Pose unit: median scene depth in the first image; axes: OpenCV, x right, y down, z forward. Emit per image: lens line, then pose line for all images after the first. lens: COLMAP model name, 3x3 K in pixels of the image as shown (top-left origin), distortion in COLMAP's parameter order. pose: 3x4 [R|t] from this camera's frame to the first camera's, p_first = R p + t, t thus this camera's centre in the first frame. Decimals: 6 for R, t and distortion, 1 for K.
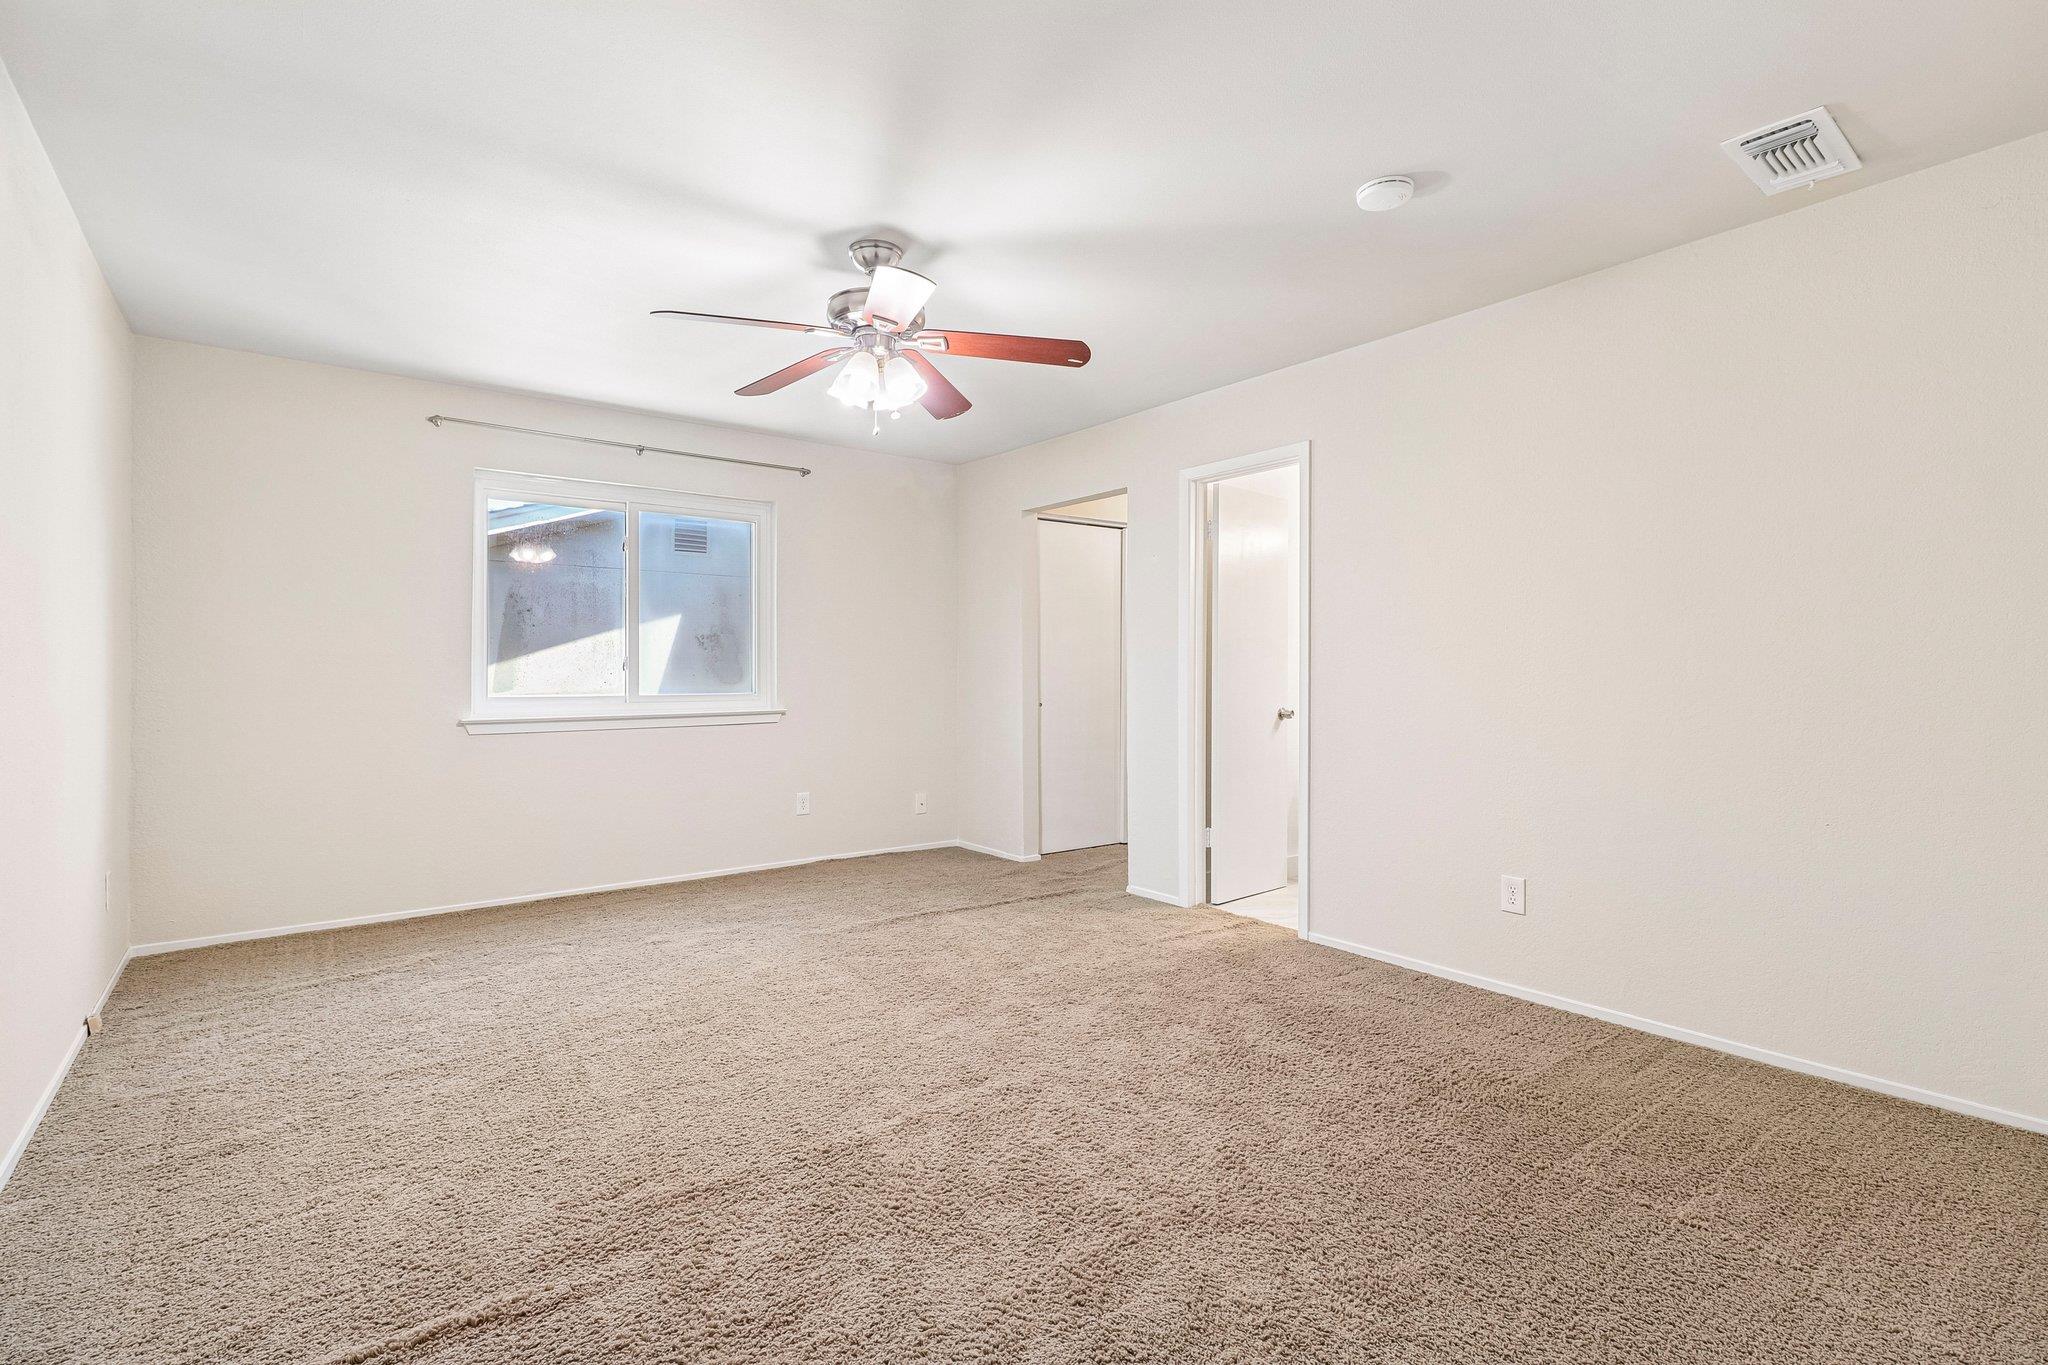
lens RADIAL K [[953.6, 0, 1026.6], [0, 953.6, 679.5], [0, 0, 1]] dist [0.001933, 0.000007]
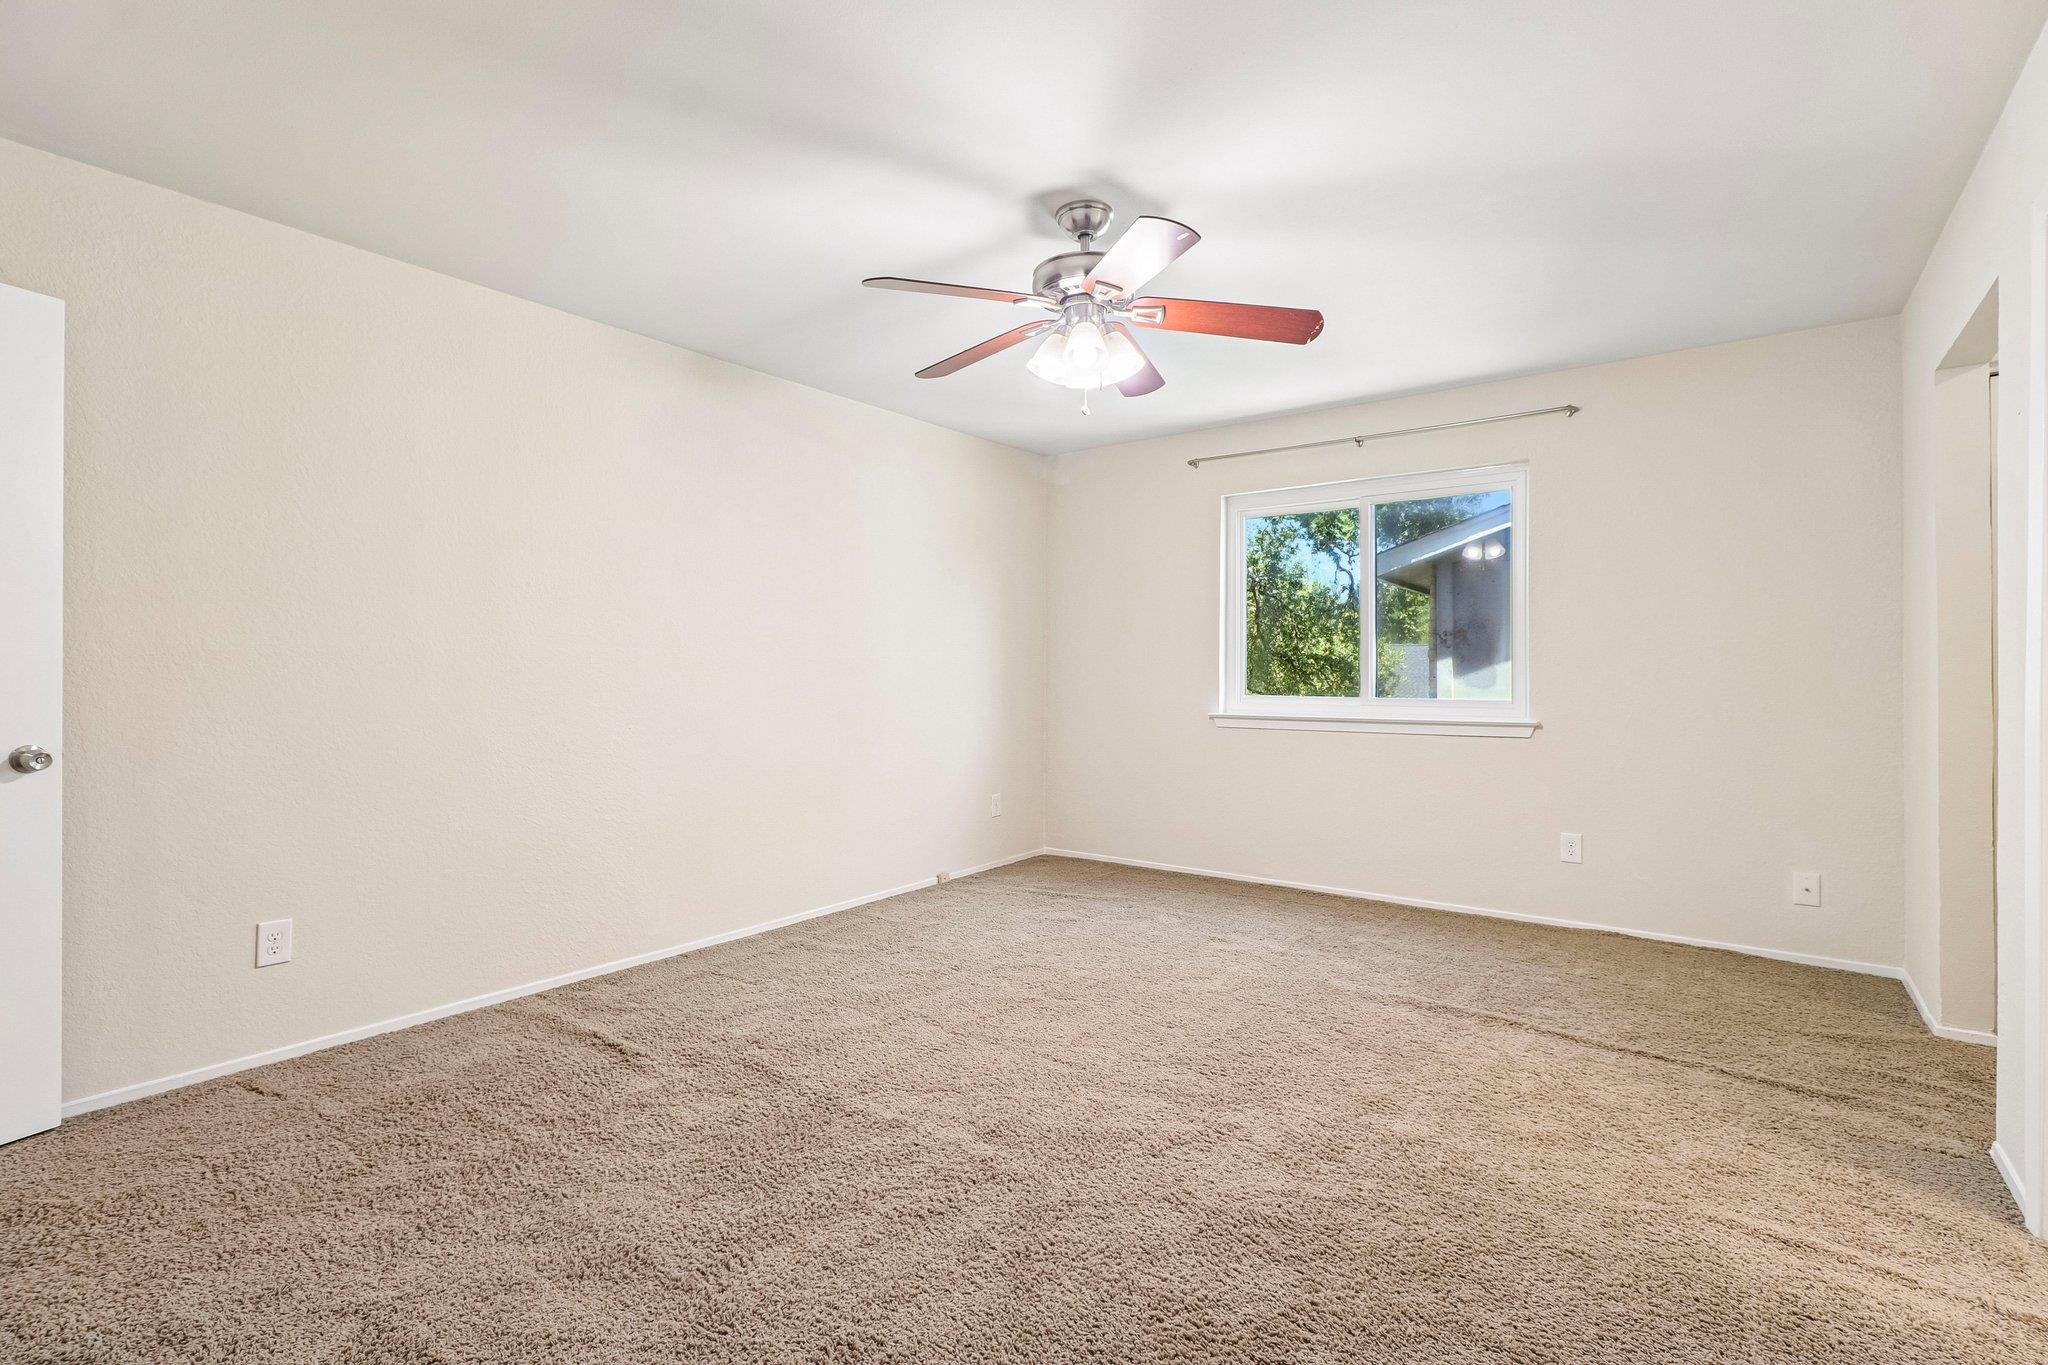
lens RADIAL K [[953.6, 0, 1023.6], [0, 953.6, 671.9], [0, 0, 1]] dist [0.001933, 0.000007]
pose [[0.257317, 0.002005, -0.966325, 0.518127], [-0.010780, 0.999942, -0.000796, -0.005466], [0.966267, 0.010622, 0.257324, 0.514209]]
